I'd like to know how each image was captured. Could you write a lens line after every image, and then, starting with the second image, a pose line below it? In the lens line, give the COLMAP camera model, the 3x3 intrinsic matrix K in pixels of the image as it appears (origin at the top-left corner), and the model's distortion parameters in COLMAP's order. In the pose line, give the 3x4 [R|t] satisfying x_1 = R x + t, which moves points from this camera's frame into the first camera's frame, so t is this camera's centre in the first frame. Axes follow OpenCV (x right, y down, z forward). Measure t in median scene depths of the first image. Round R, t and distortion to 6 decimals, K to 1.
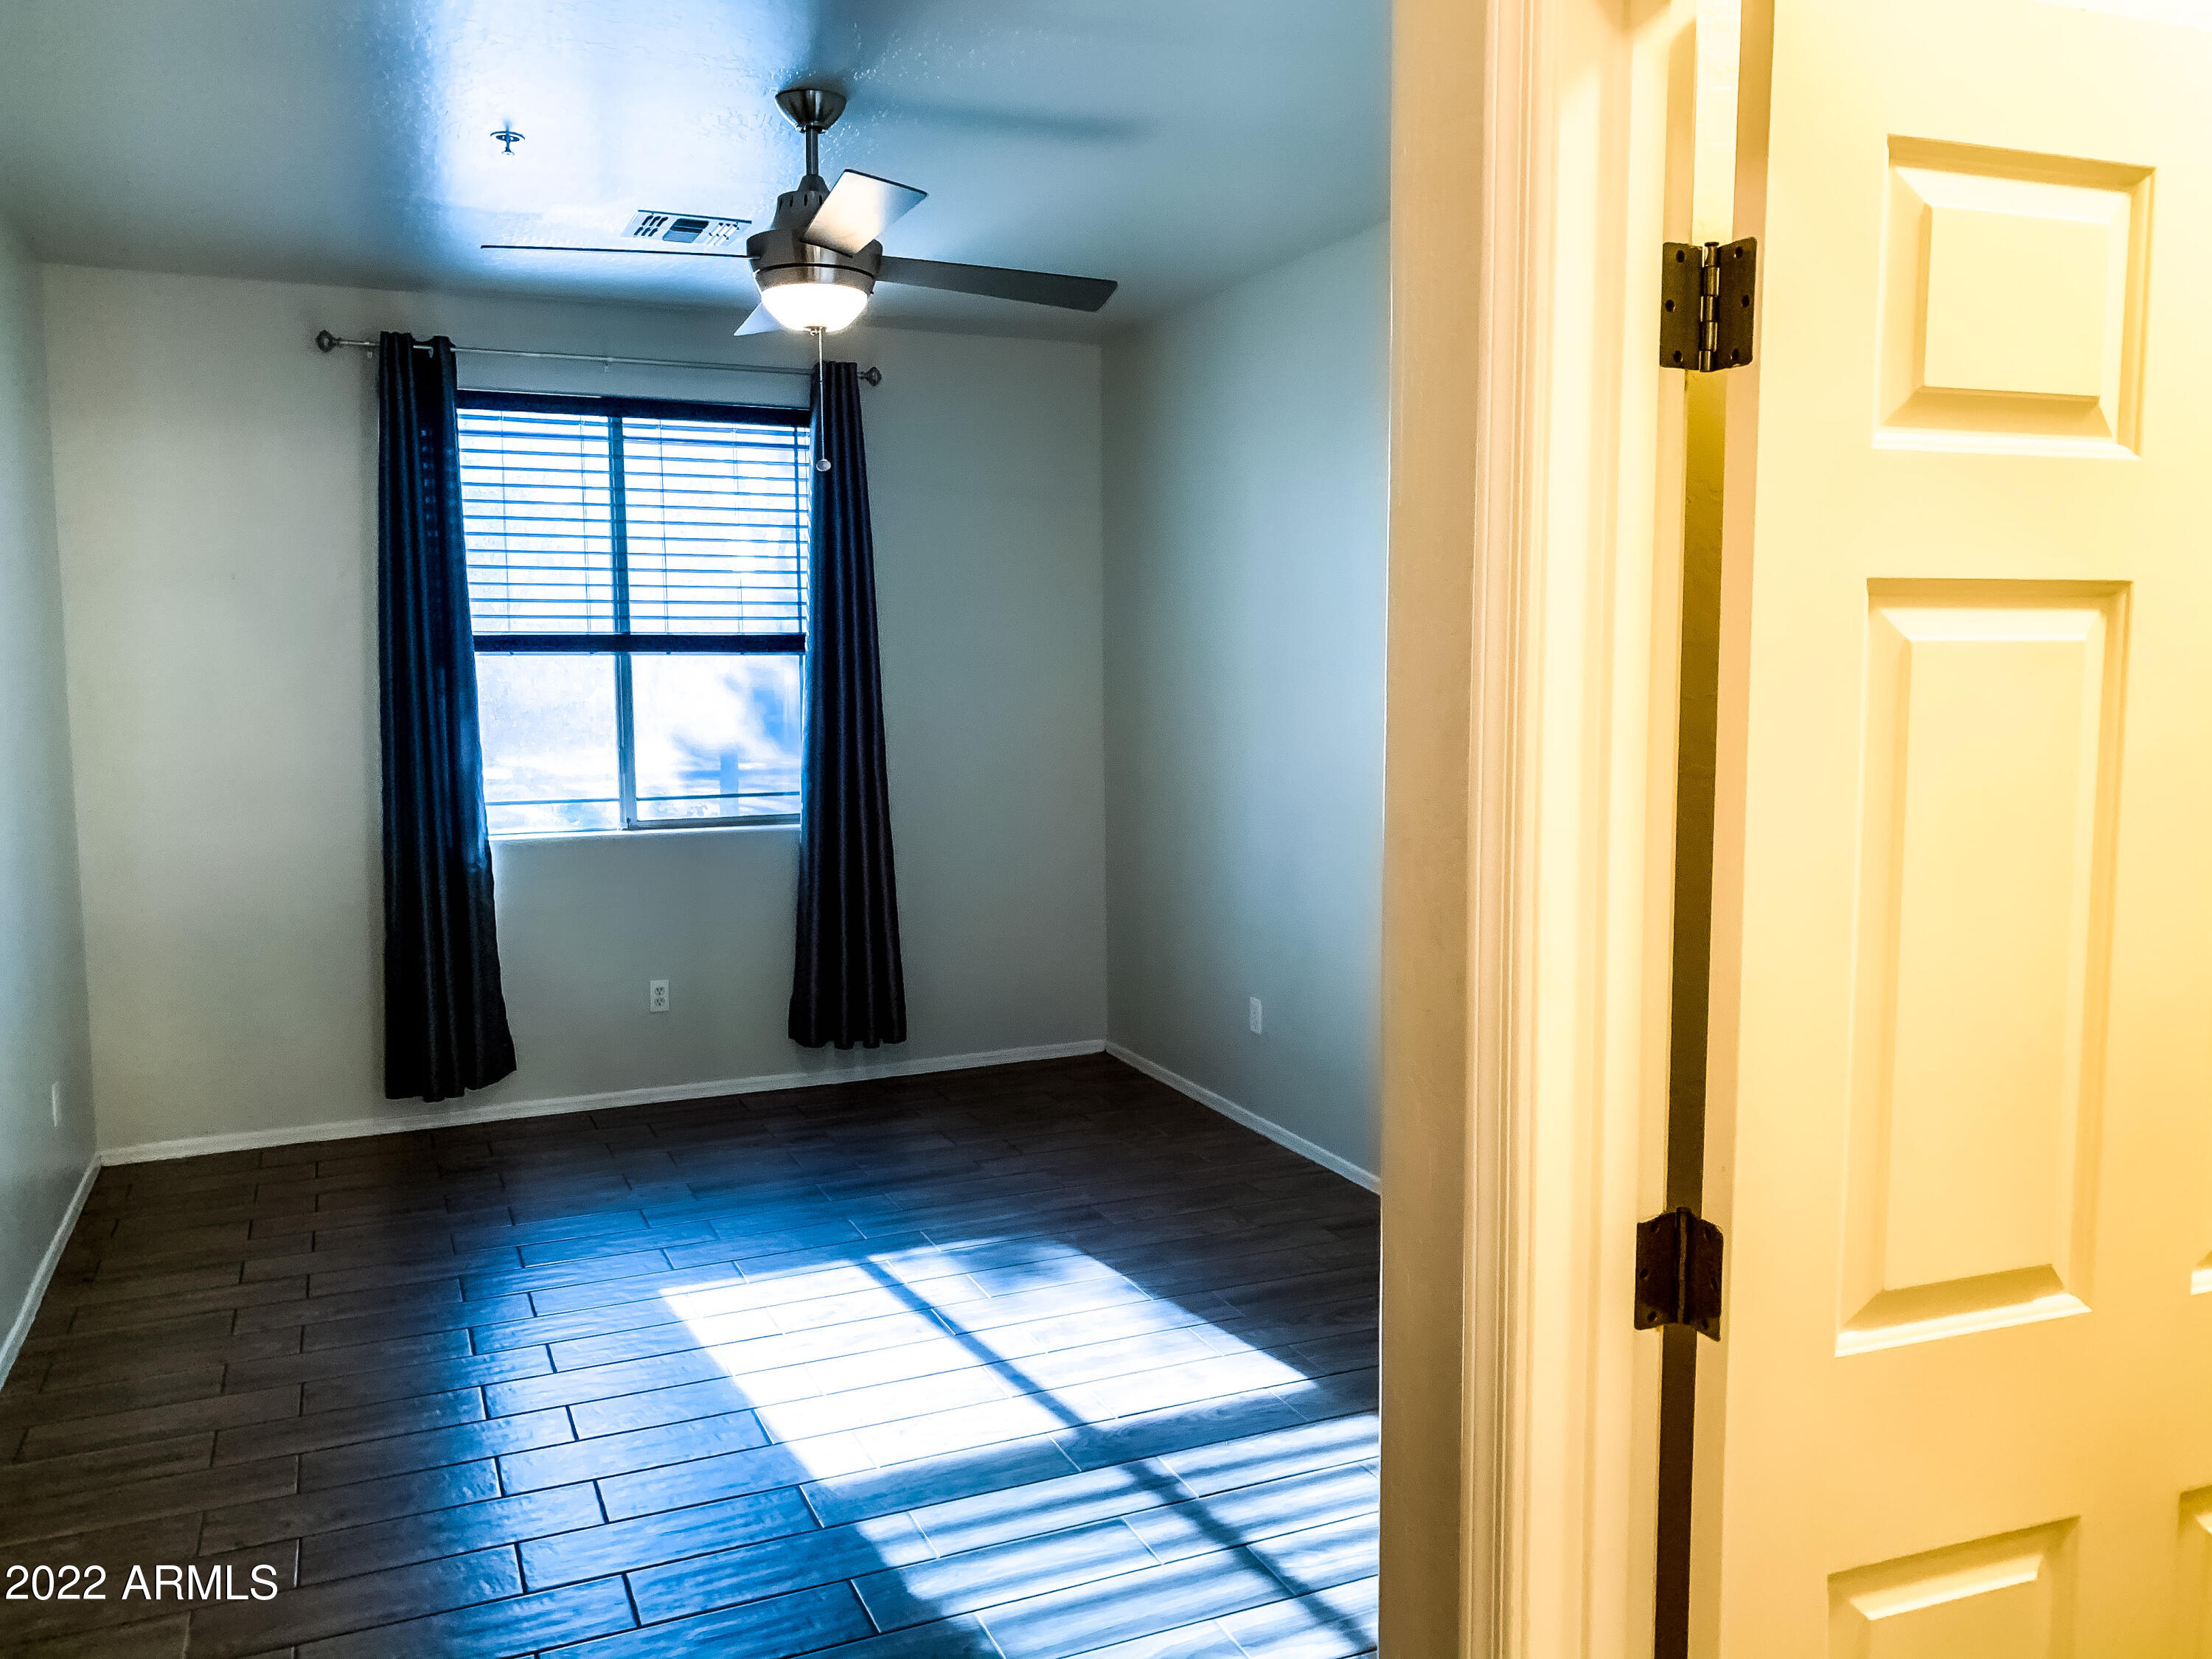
lens RADIAL K [[1687.4, 0, 1106.0], [0, 1687.4, 829.5], [0, 0, 1]] dist [0.004852, -0.012535]
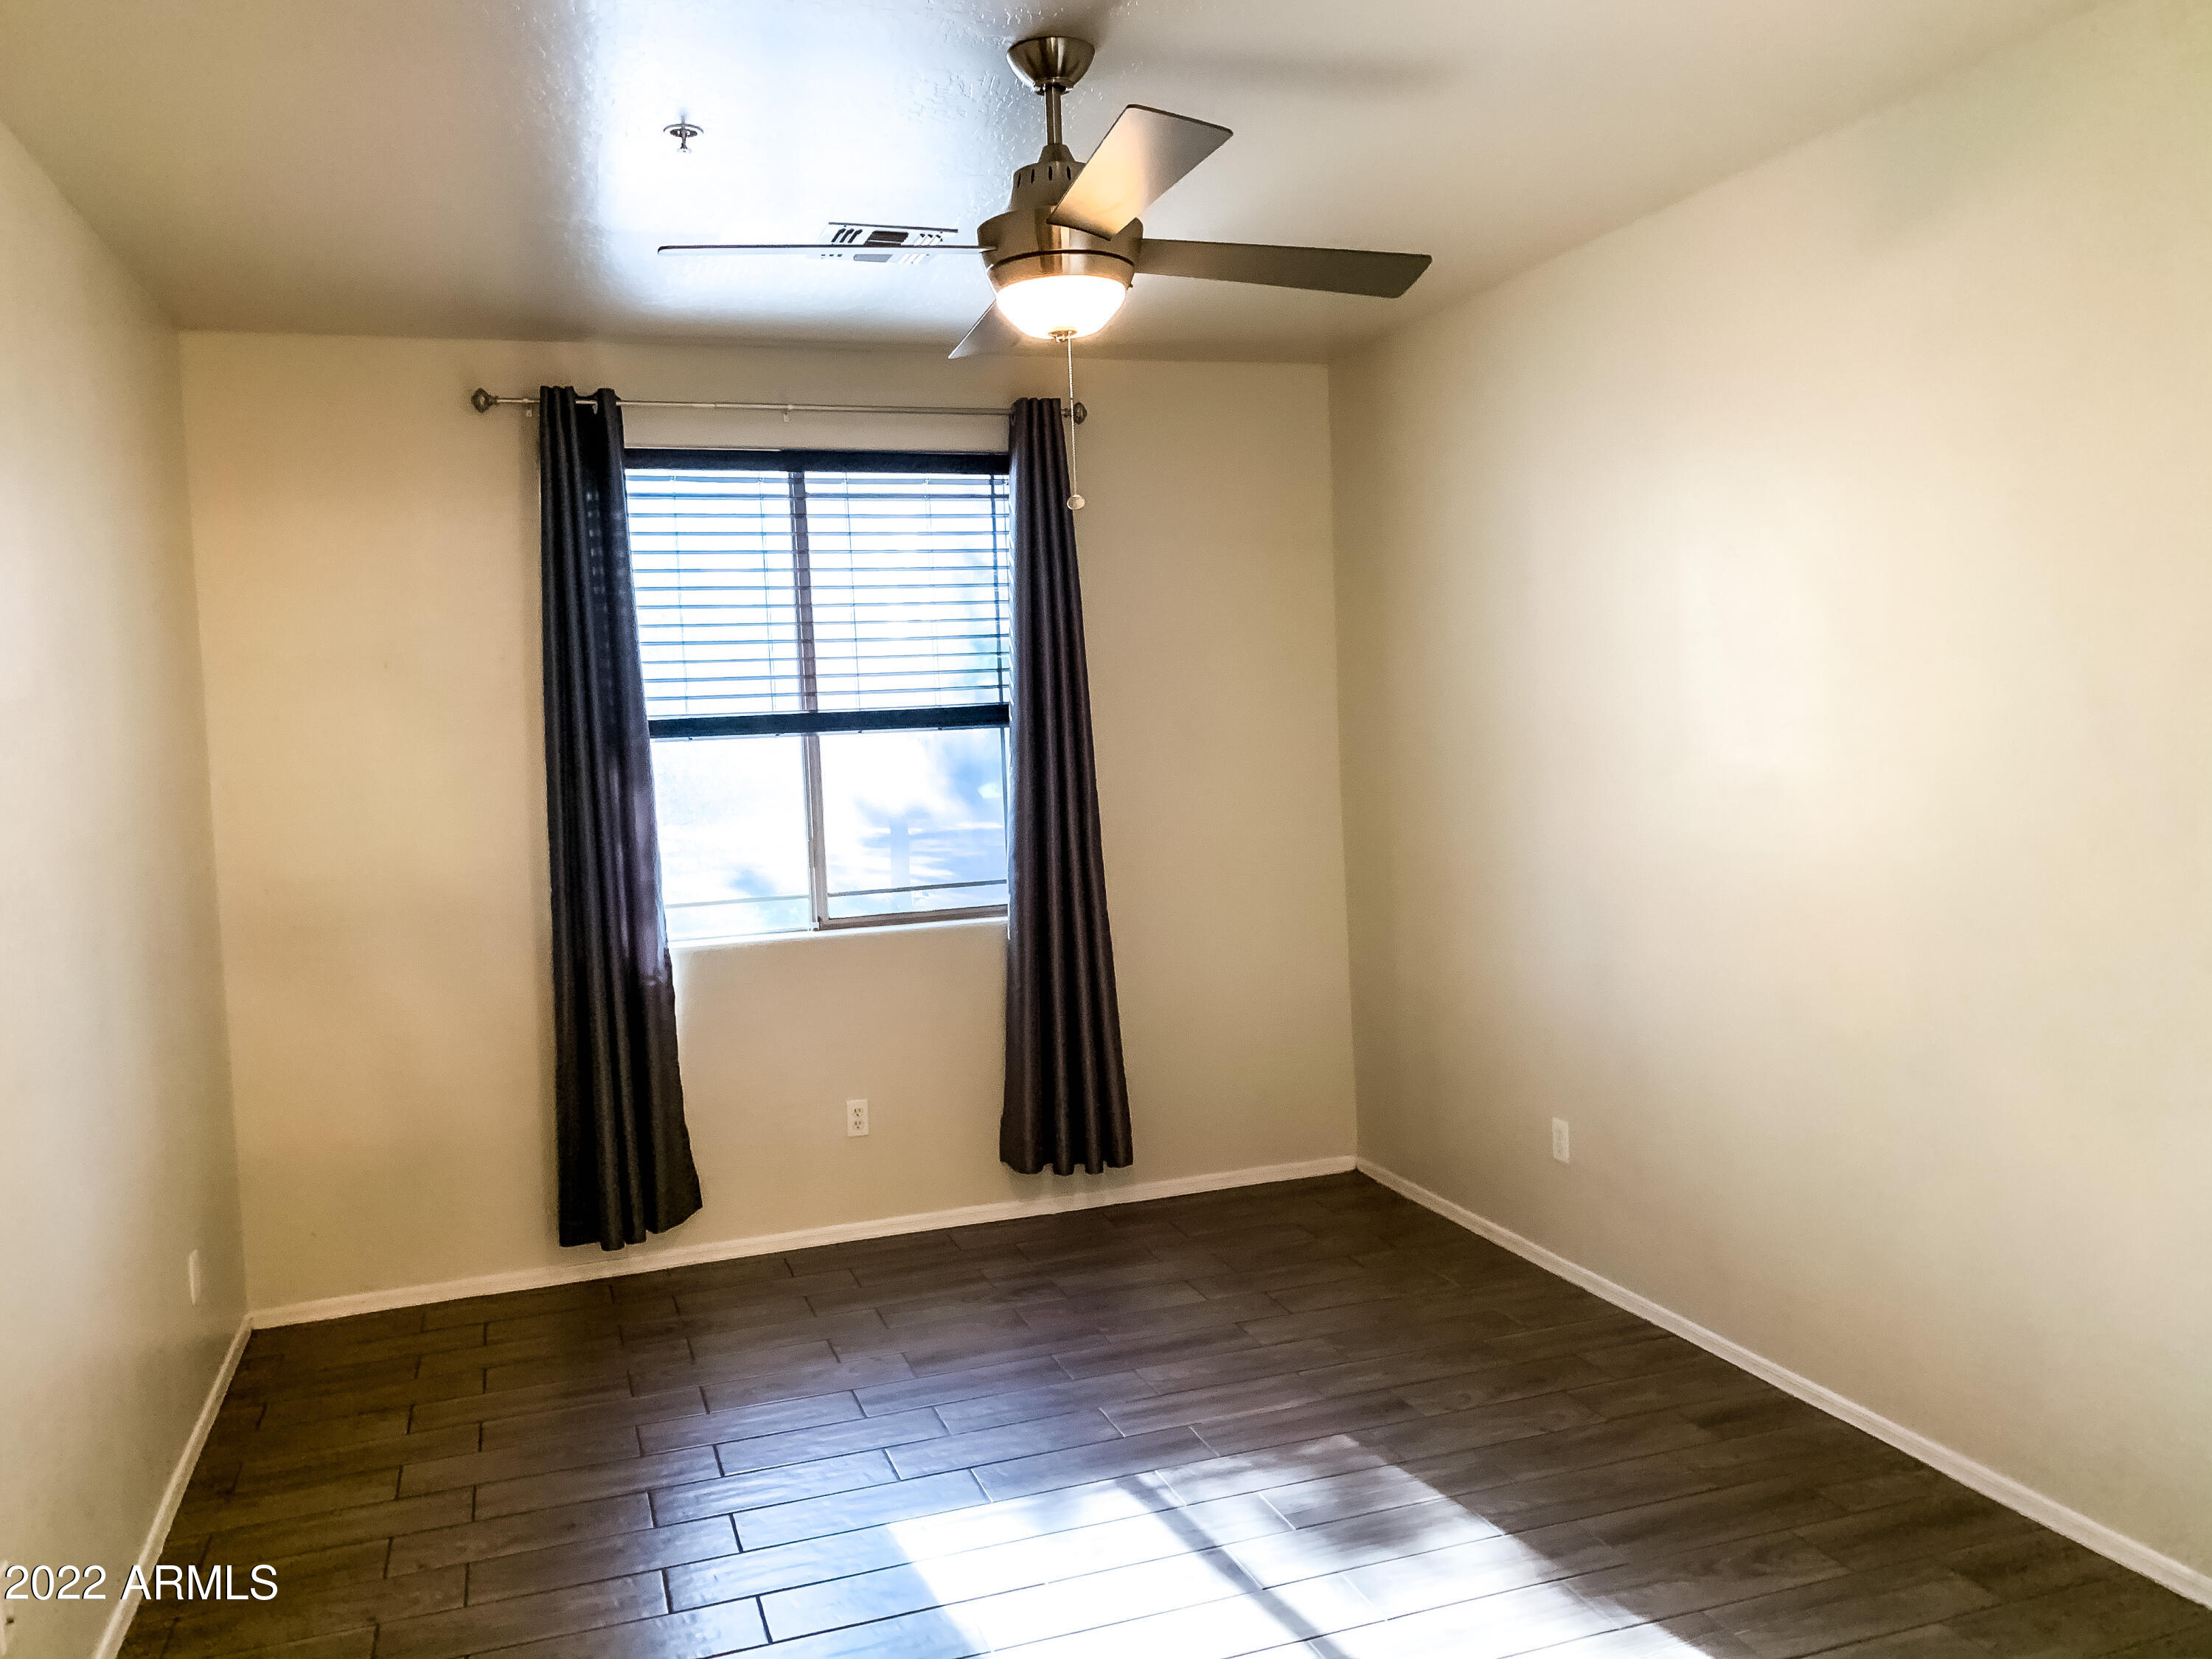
lens RADIAL K [[1687.4, 0, 1106.0], [0, 1687.4, 829.5], [0, 0, 1]] dist [0.004852, -0.012535]
pose [[0.995681, -0.028375, -0.088401, -0.058189], [0.025489, 0.999110, -0.033611, -0.021920], [0.089277, 0.031212, 0.995518, 0.139773]]
